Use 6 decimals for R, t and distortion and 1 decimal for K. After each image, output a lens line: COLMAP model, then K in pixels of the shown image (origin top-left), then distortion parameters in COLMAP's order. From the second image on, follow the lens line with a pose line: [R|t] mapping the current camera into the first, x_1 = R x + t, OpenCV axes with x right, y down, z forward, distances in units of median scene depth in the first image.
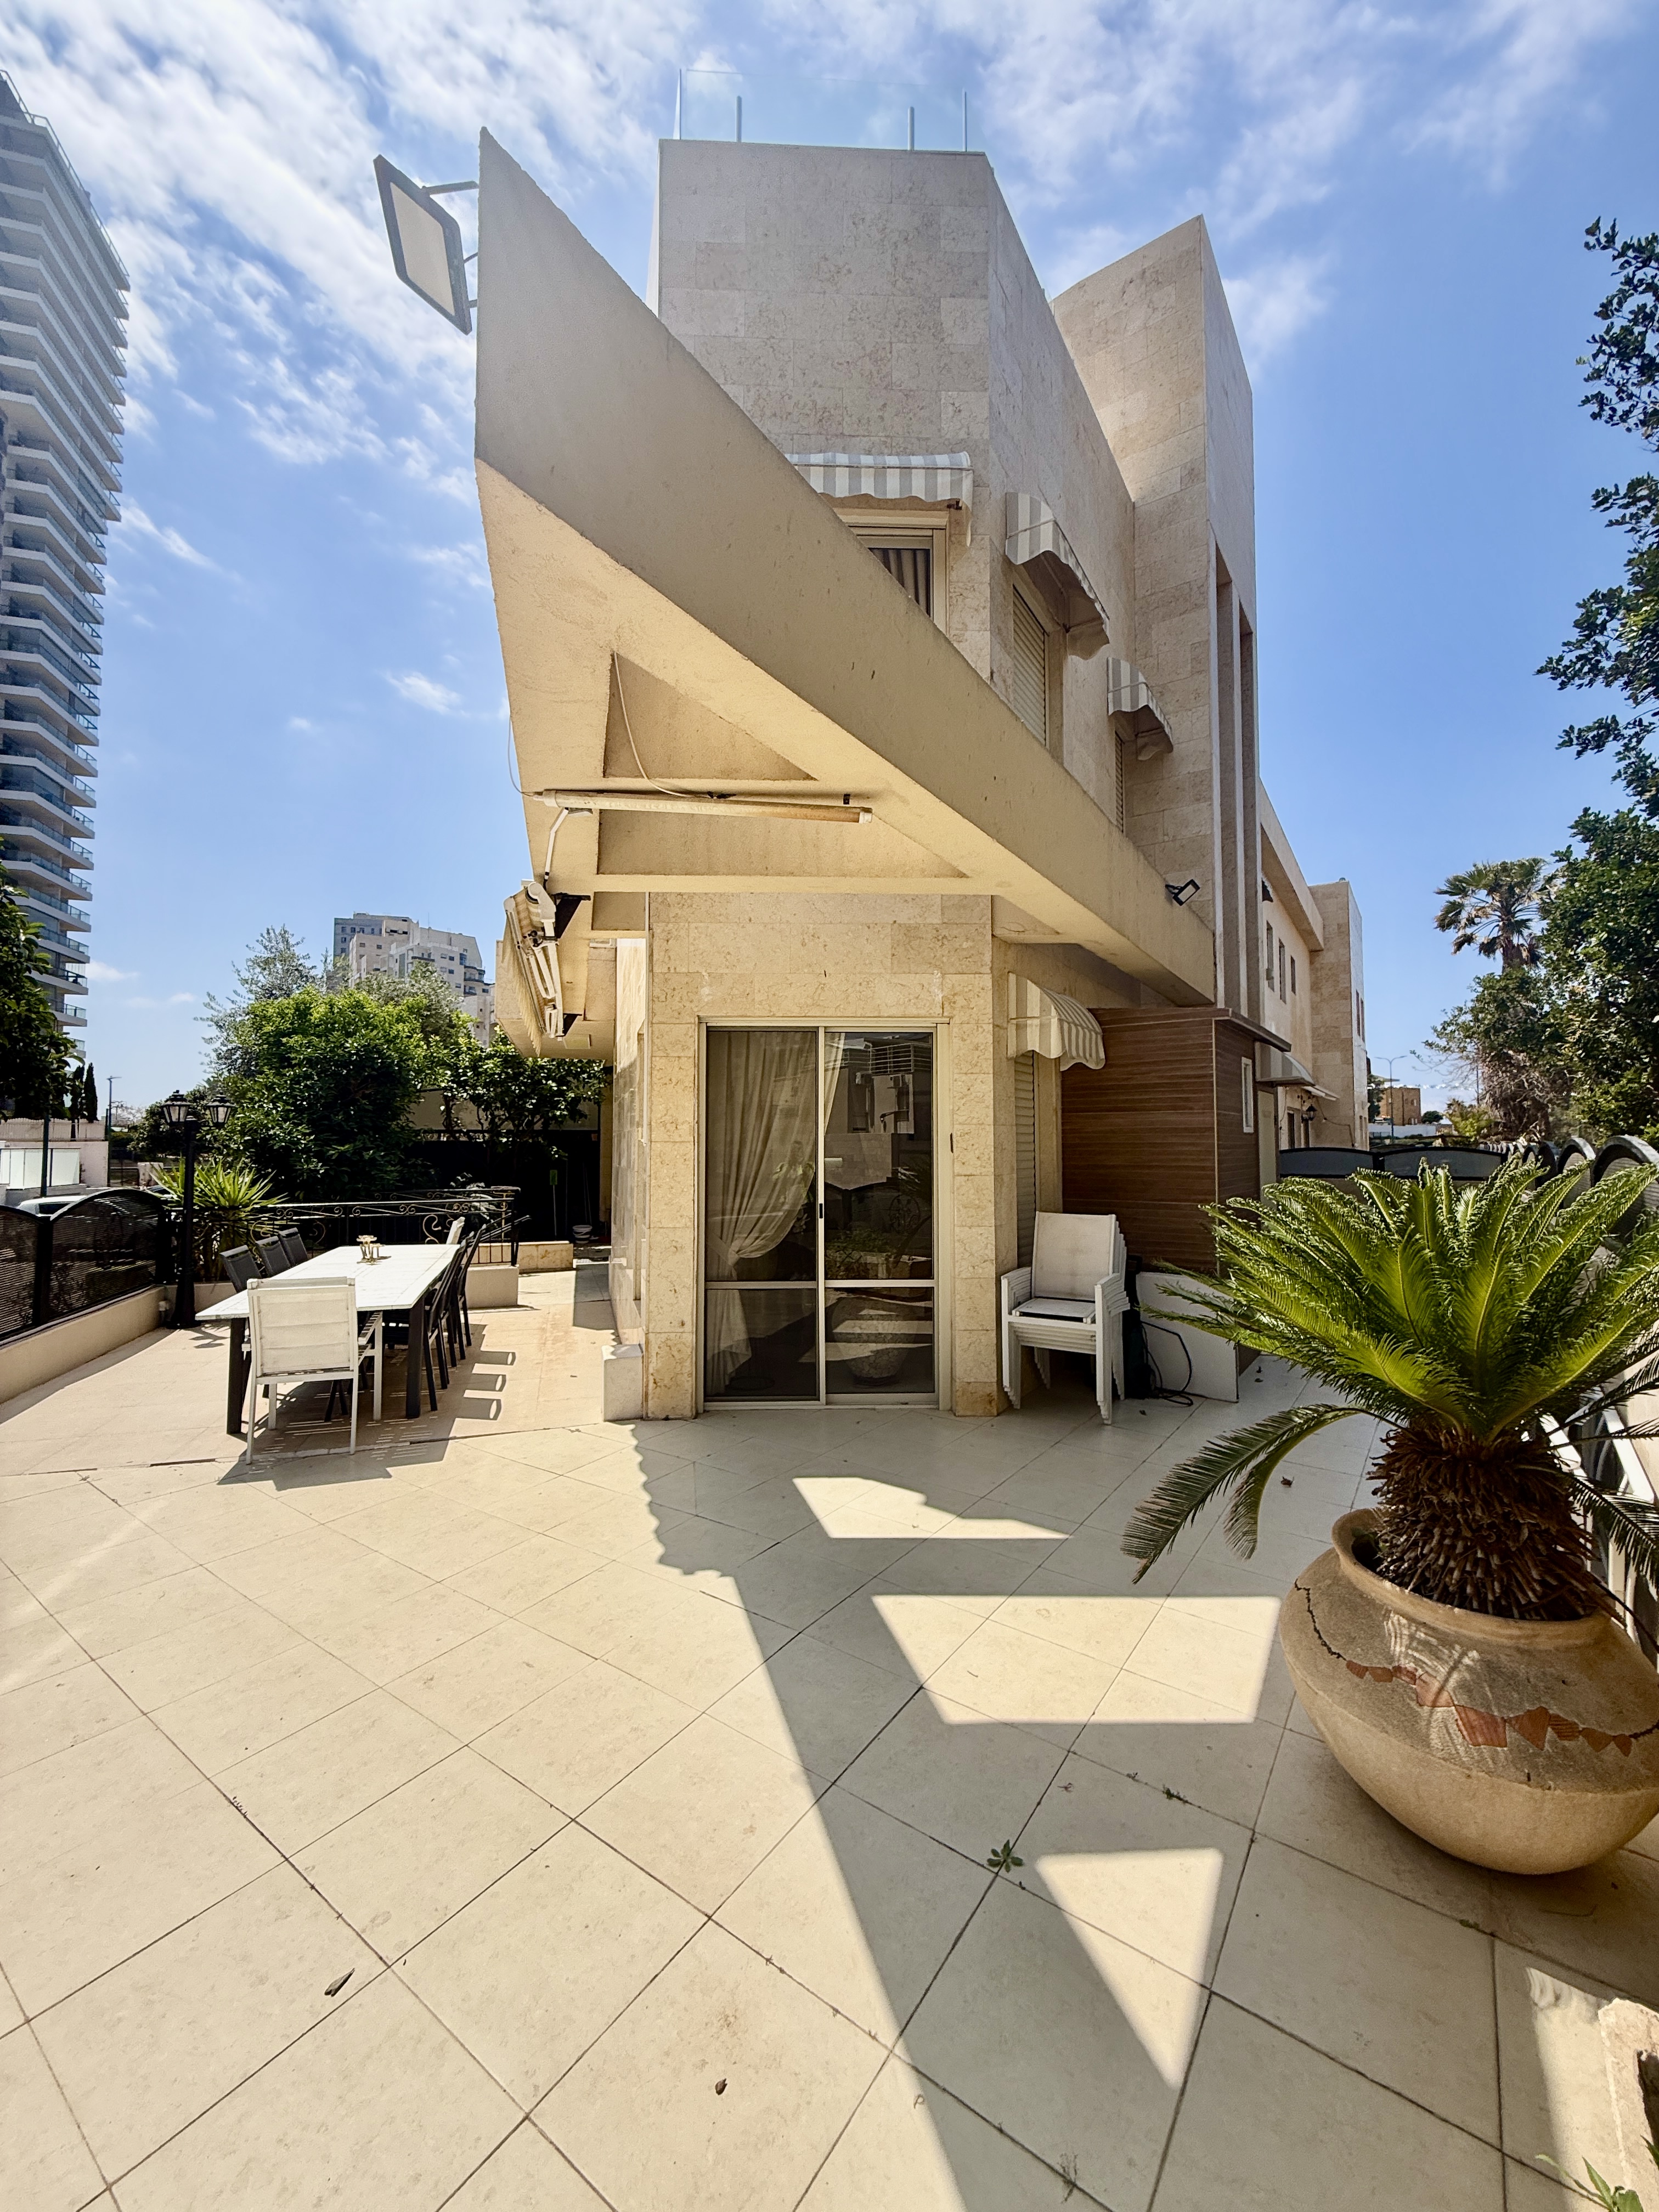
lens RADIAL K [[879.9, 0, 831.2], [0, 879.9, 1118.5], [0, 0, 1]] dist [-0.000905, -0.000305]
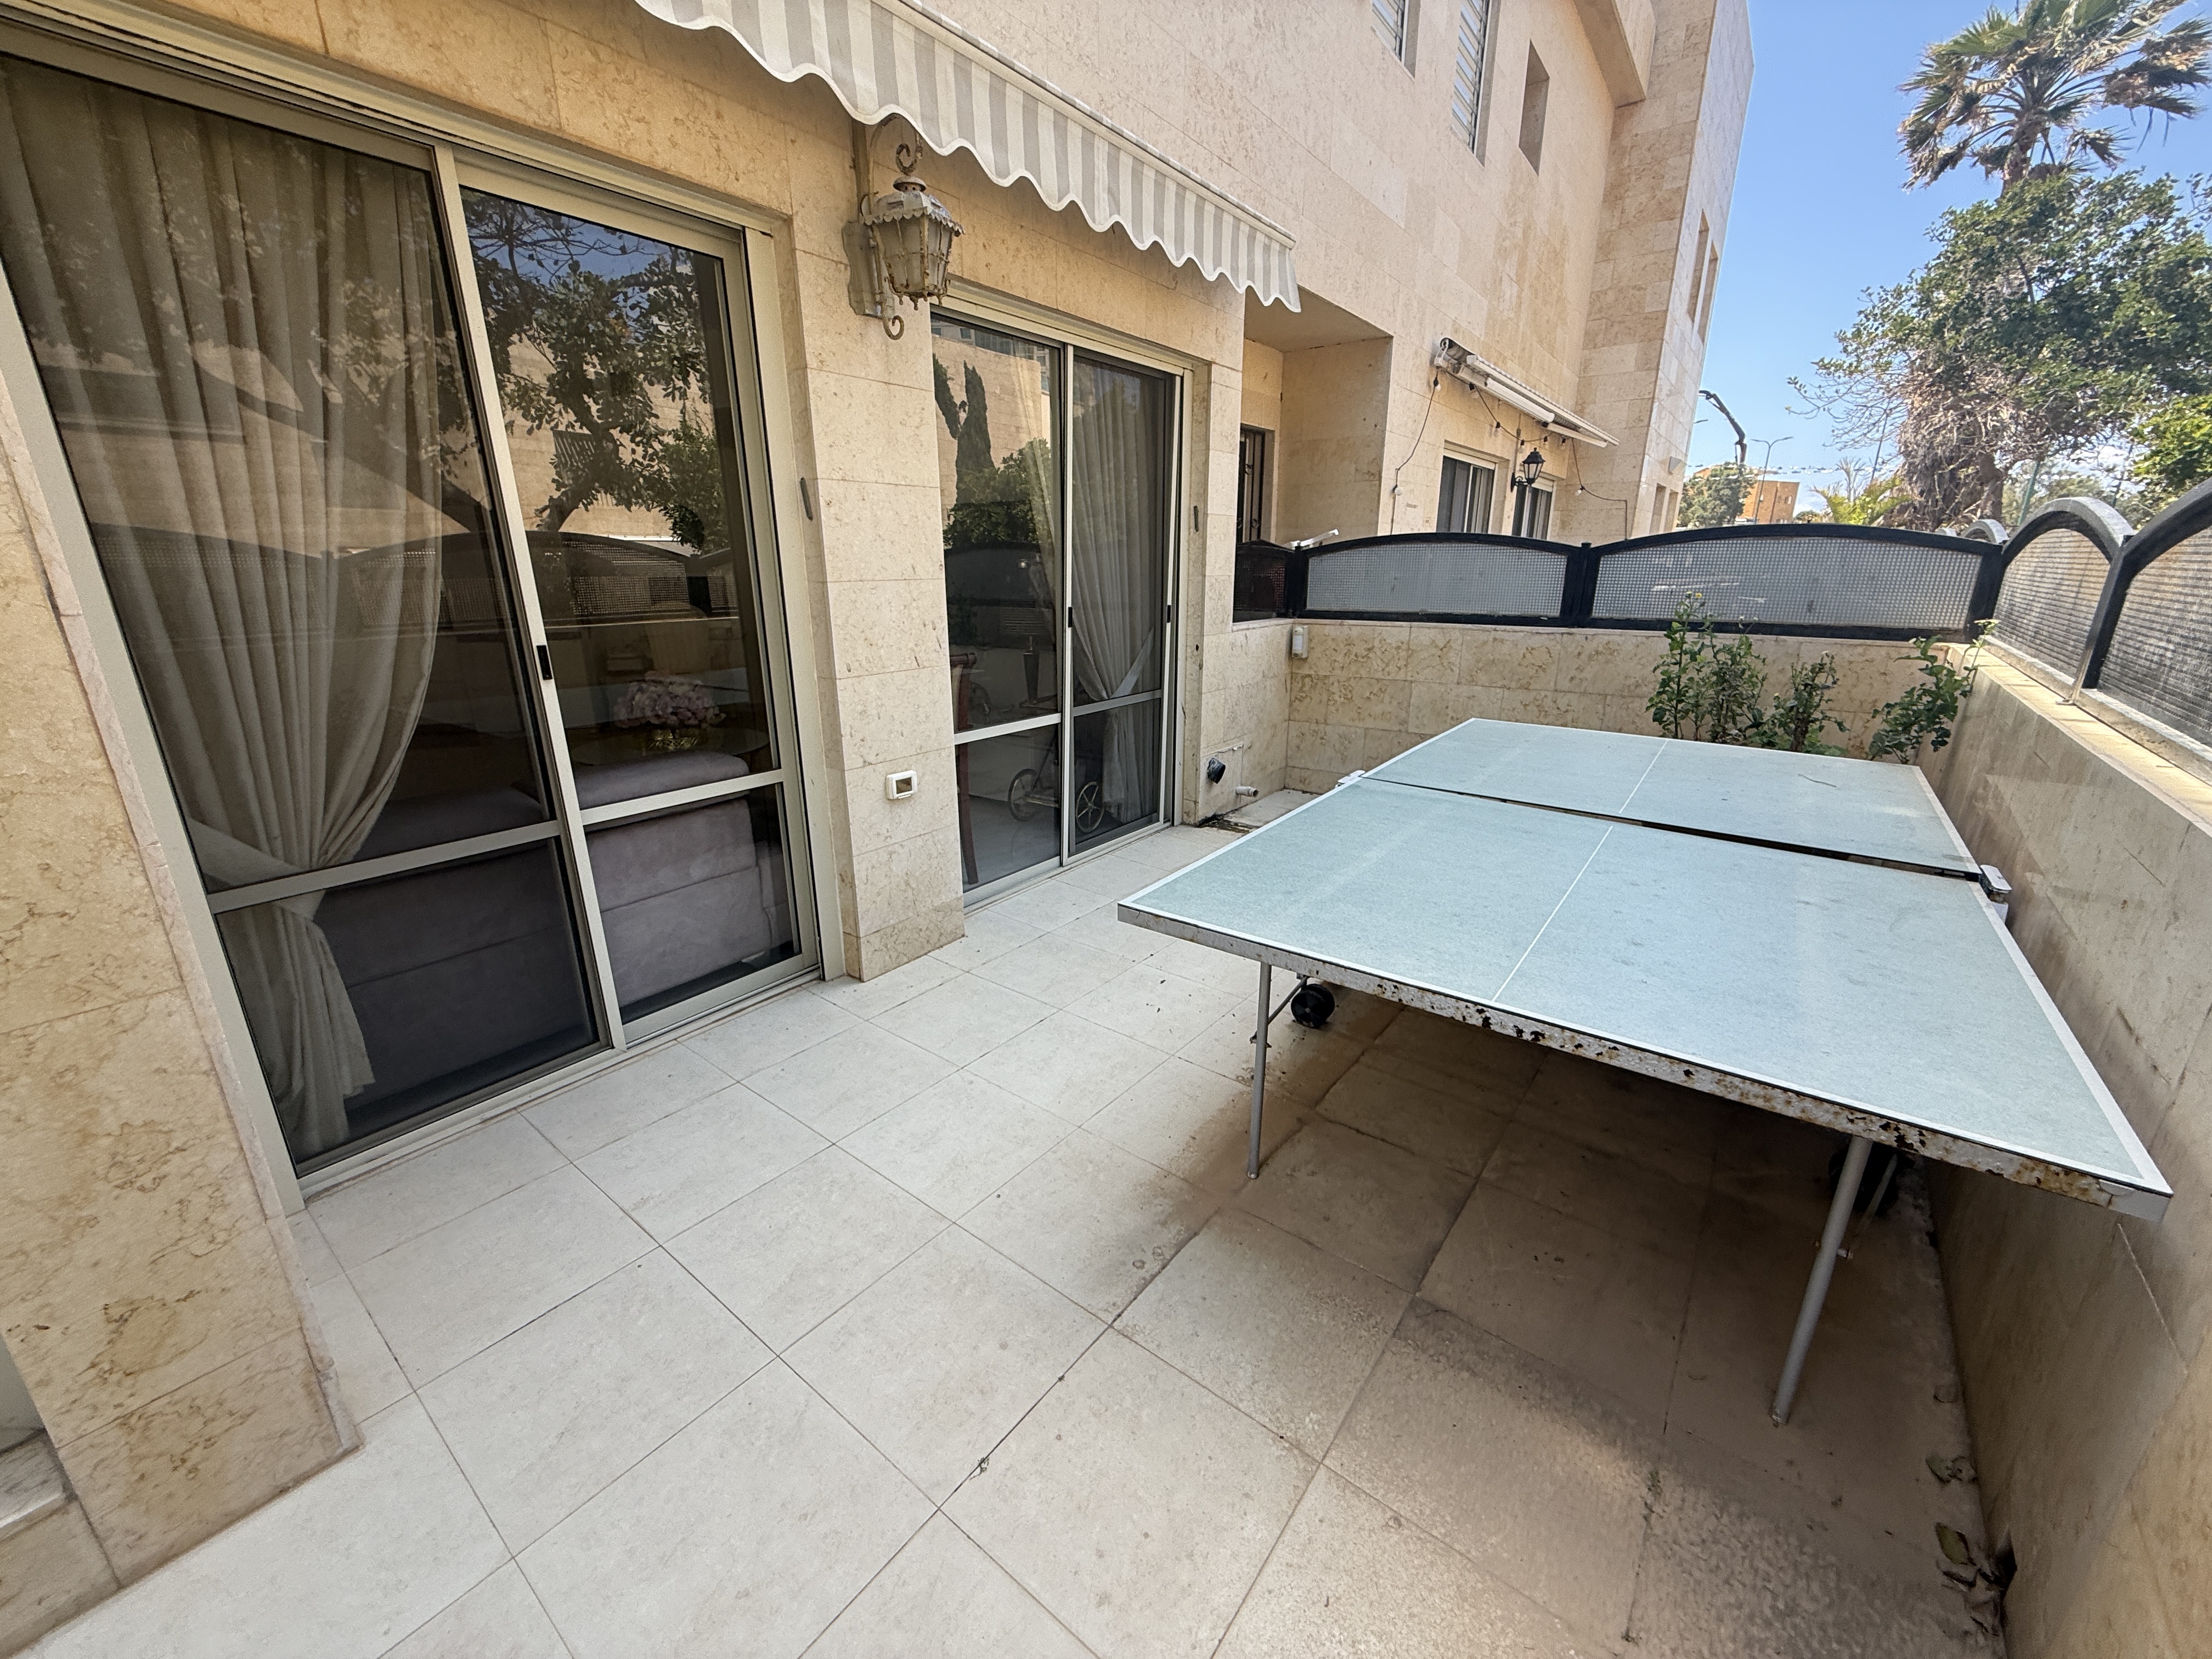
lens RADIAL K [[879.9, 0, 1110.0], [0, 879.9, 841.1], [0, 0, 1]] dist [-0.000905, -0.000305]
pose [[0.999151, 0.014375, -0.038600, 1.253951], [-0.000406, 0.940519, 0.339742, 0.084053], [0.041188, -0.339438, 0.939726, 1.747104]]
